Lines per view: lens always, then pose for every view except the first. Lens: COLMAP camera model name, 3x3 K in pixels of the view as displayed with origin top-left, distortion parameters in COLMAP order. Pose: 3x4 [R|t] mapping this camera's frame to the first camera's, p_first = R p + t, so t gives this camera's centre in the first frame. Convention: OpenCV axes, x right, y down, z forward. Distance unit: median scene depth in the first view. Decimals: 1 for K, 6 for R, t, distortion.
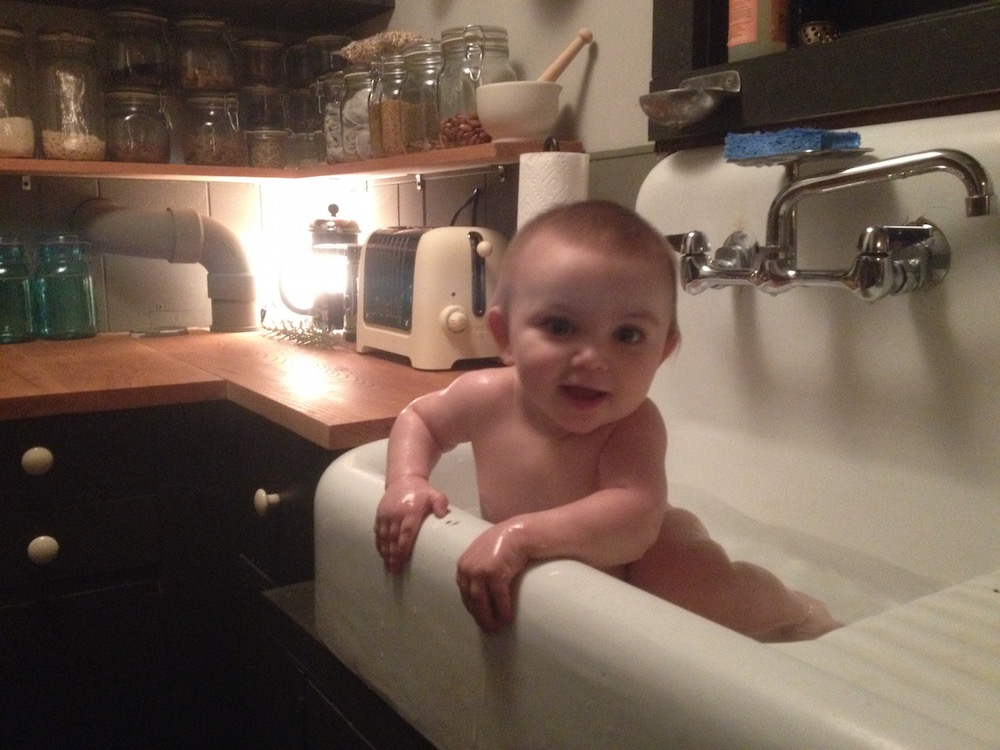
lens RADIAL K [[1021.8, 0, 500.0], [0, 1021.8, 375.0], [0, 0, 1]] dist [0.183784, -0.547066]
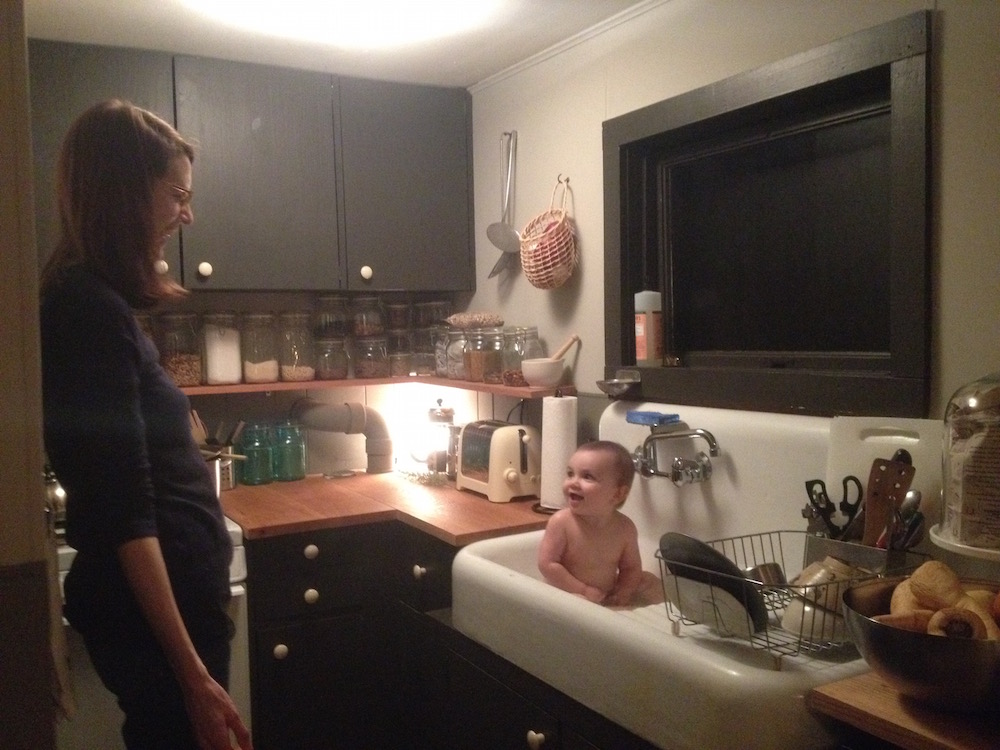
lens RADIAL K [[1021.8, 0, 500.0], [0, 1021.8, 375.0], [0, 0, 1]] dist [0.183784, -0.547066]
pose [[0.998573, -0.010357, -0.052396, 0.033754], [0.005935, 0.996460, -0.083859, -0.074825], [0.053079, 0.083429, 0.995099, -0.842794]]
